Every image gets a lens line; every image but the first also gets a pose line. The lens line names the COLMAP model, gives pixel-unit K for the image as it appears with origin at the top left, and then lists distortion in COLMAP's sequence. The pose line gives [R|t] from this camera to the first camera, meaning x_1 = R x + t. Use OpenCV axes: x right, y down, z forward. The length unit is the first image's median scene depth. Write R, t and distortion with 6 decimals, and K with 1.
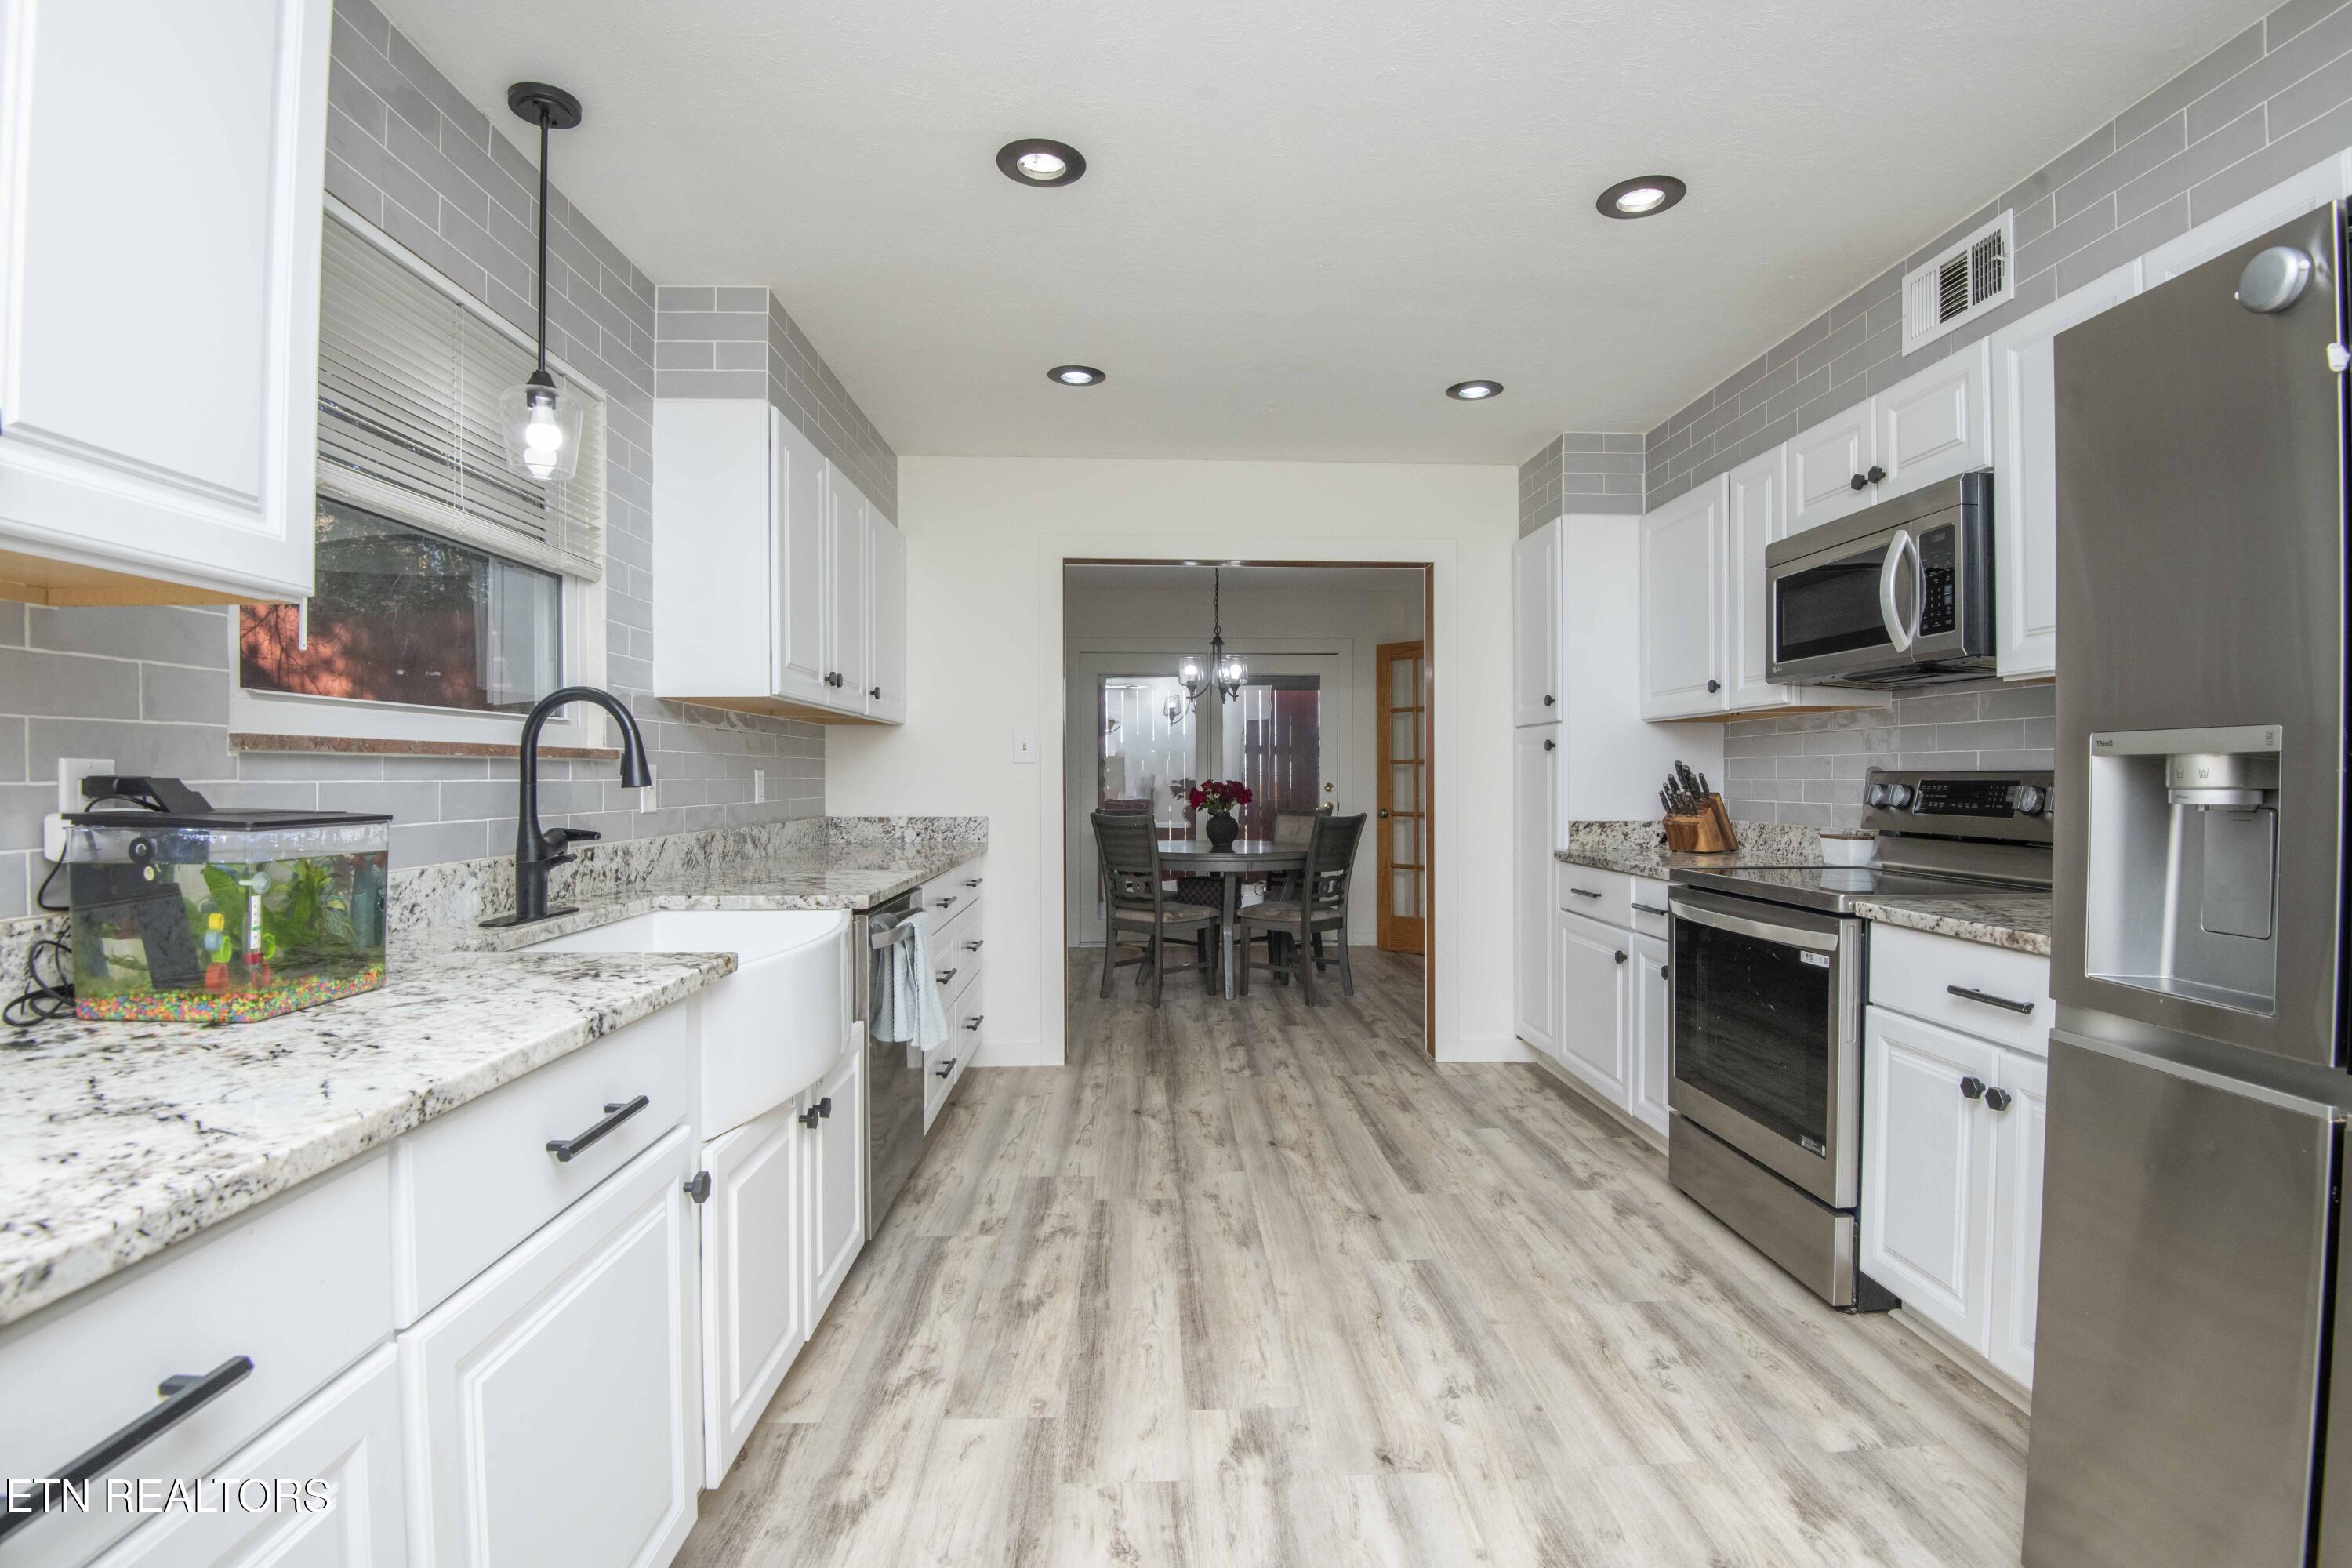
lens RADIAL K [[1089.1, 0, 1182.2], [0, 1089.1, 783.9], [0, 0, 1]] dist [-0.012846, -0.019066]
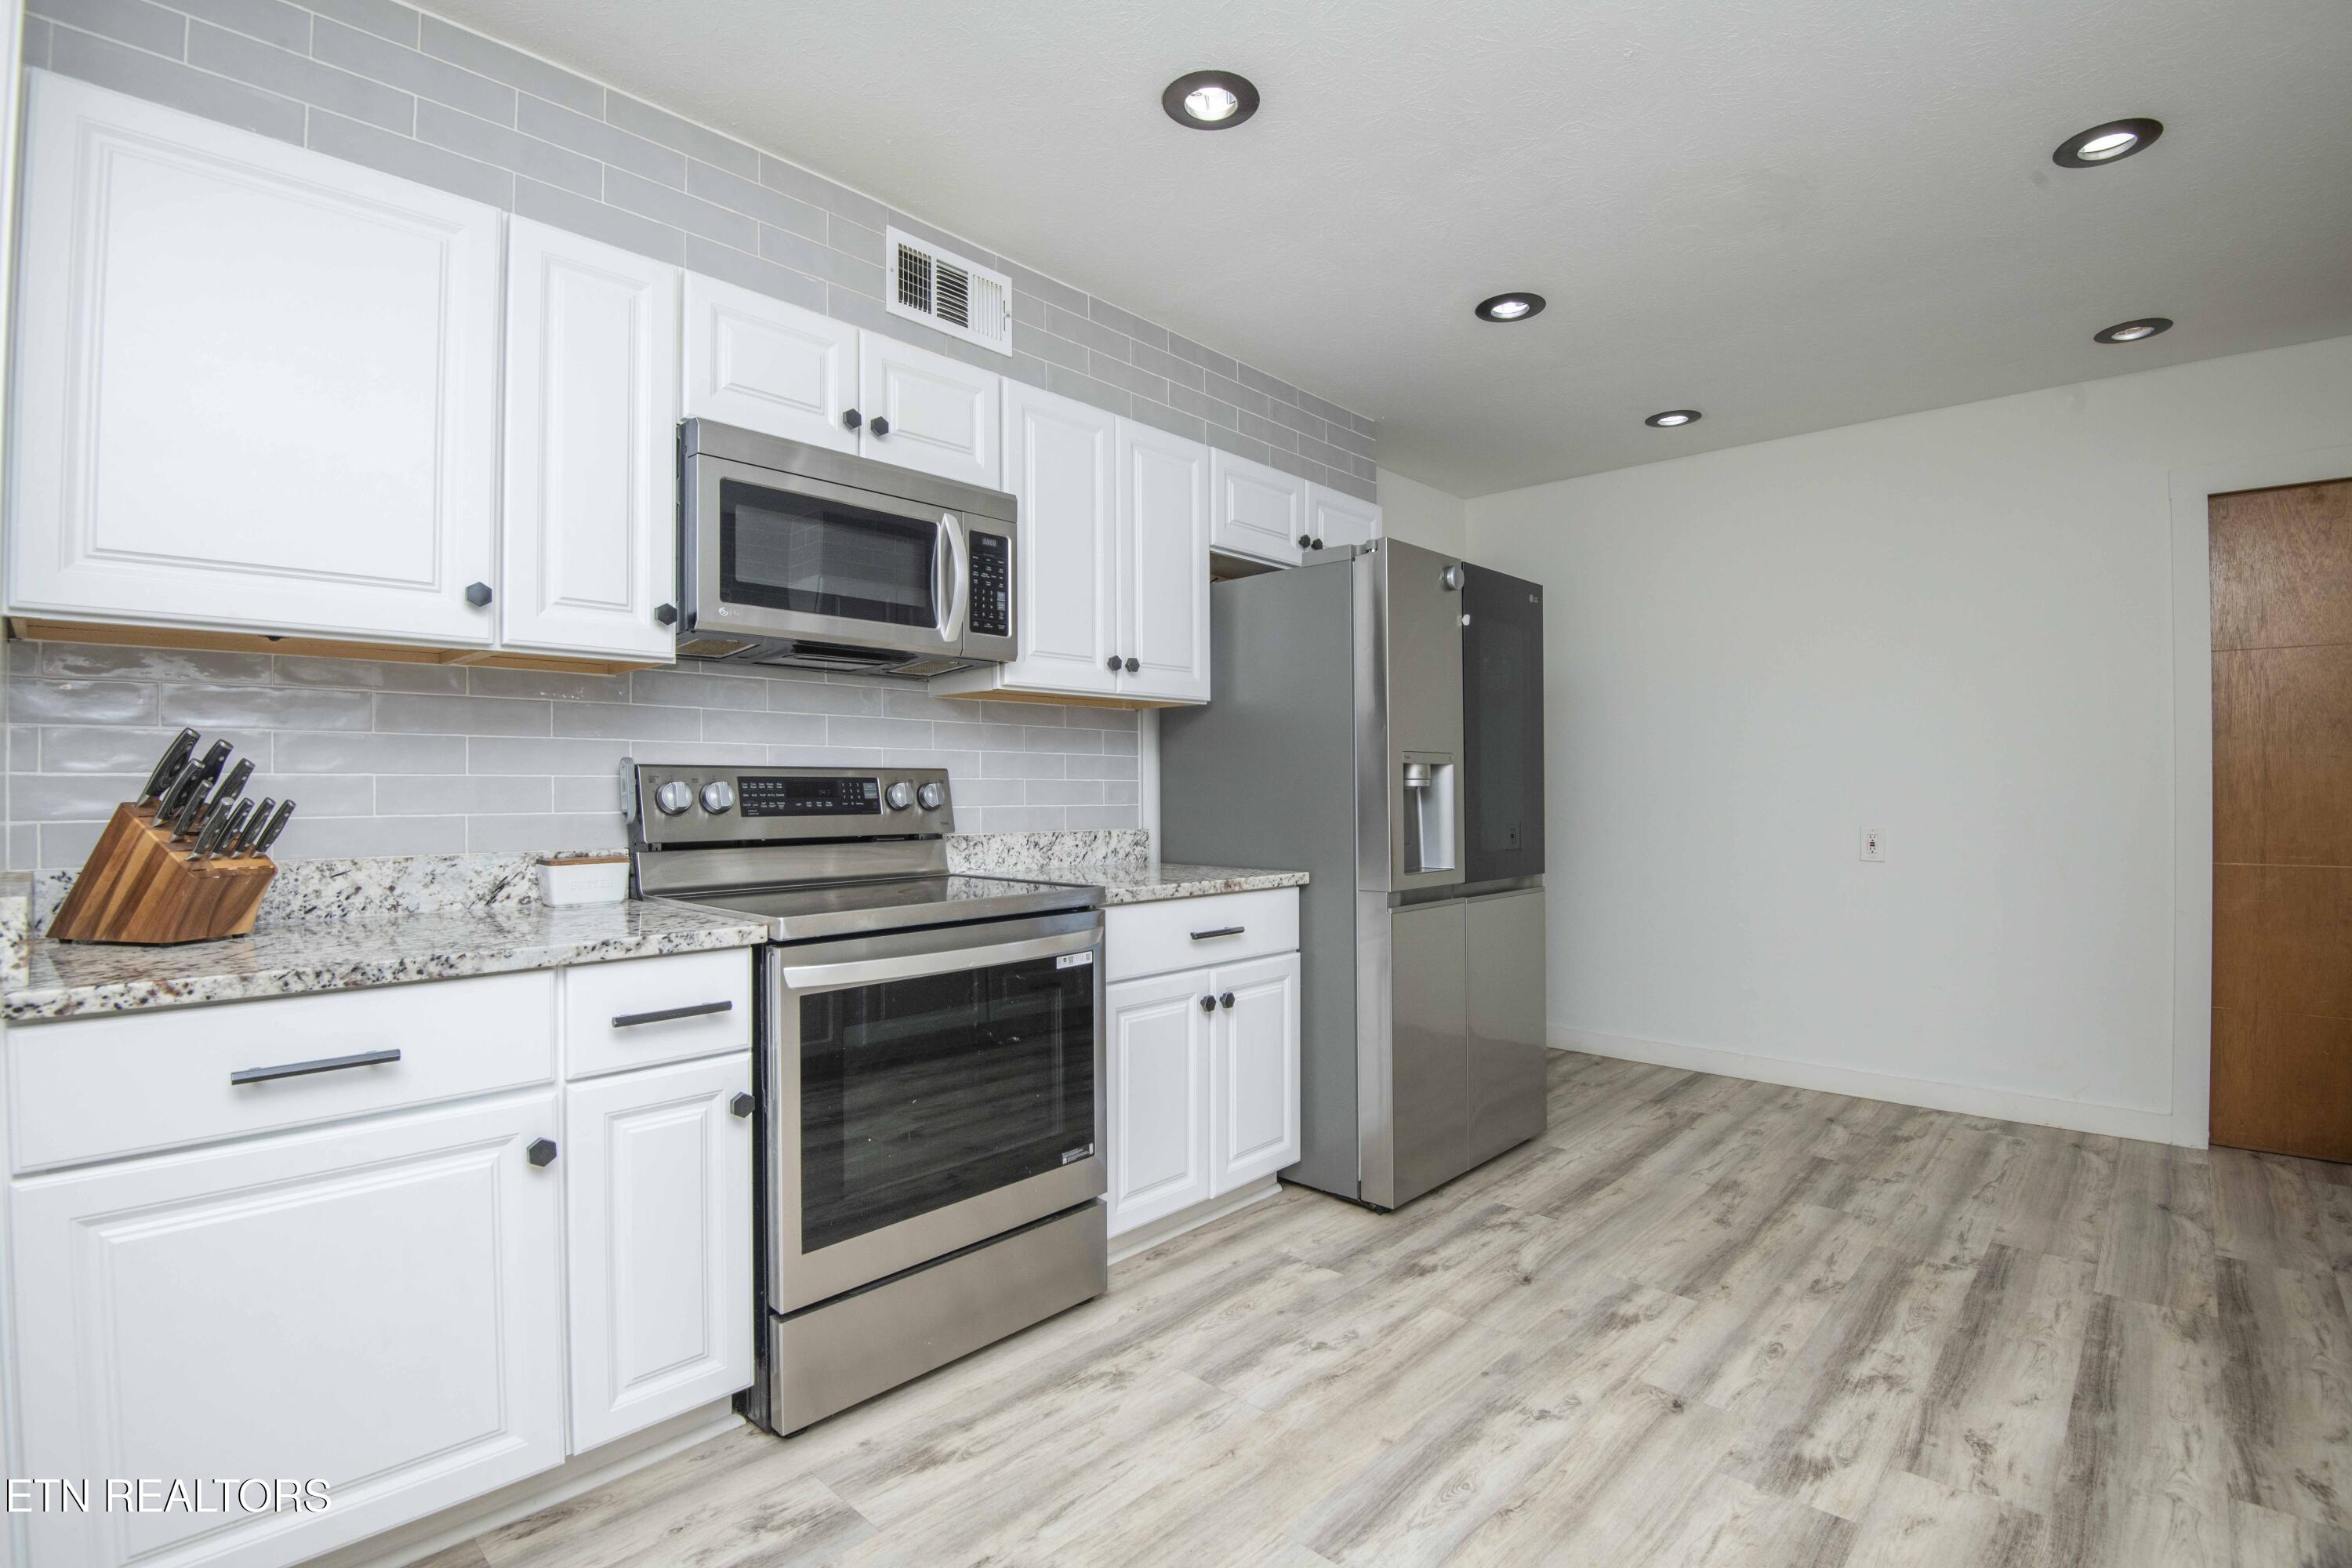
lens RADIAL K [[1089.1, 0, 1188.5], [0, 1089.1, 785.6], [0, 0, 1]] dist [-0.012846, -0.019066]
pose [[-0.709116, 0.003887, 0.705081, -0.151825], [0.007652, 0.999968, 0.002183, 0.004471], [-0.705050, 0.006944, -0.709124, 1.433953]]
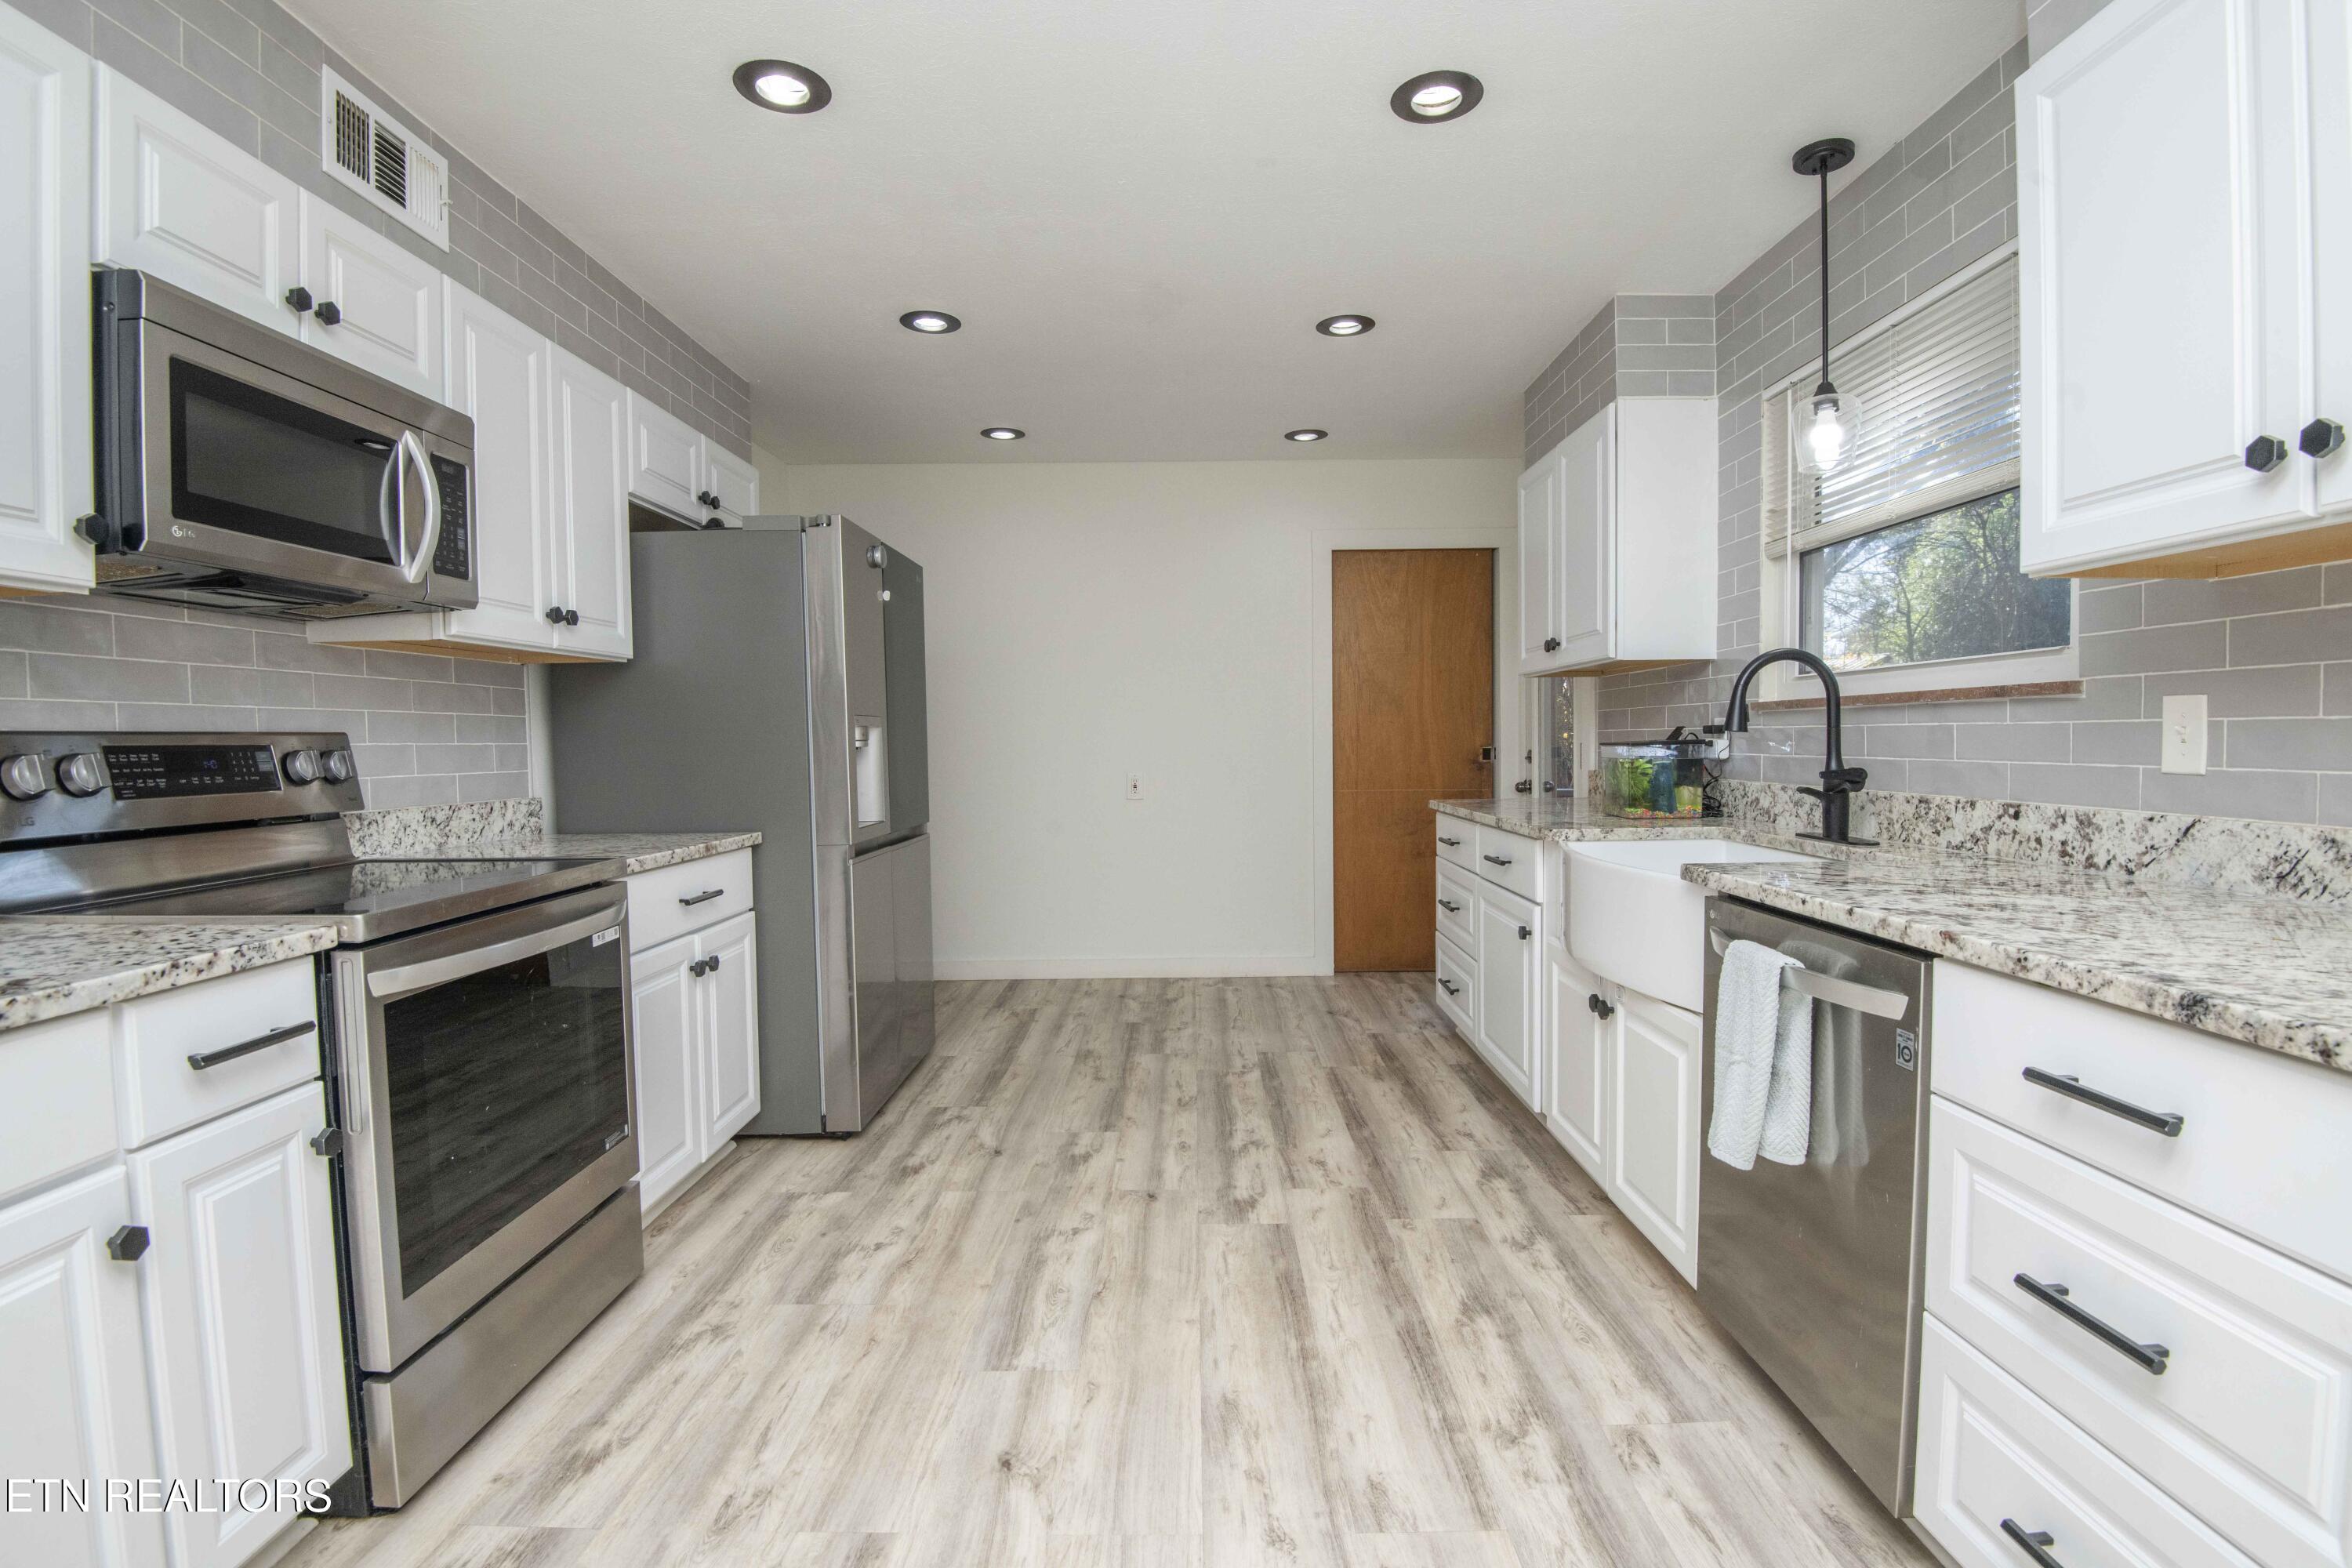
lens RADIAL K [[1089.1, 0, 1190.1], [0, 1089.1, 782.1], [0, 0, 1]] dist [-0.012846, -0.019066]
pose [[-0.999343, 0.010325, 0.034755, 0.053995], [0.011980, 0.998787, 0.047770, -0.004405], [-0.034220, 0.048155, -0.998254, 1.676075]]
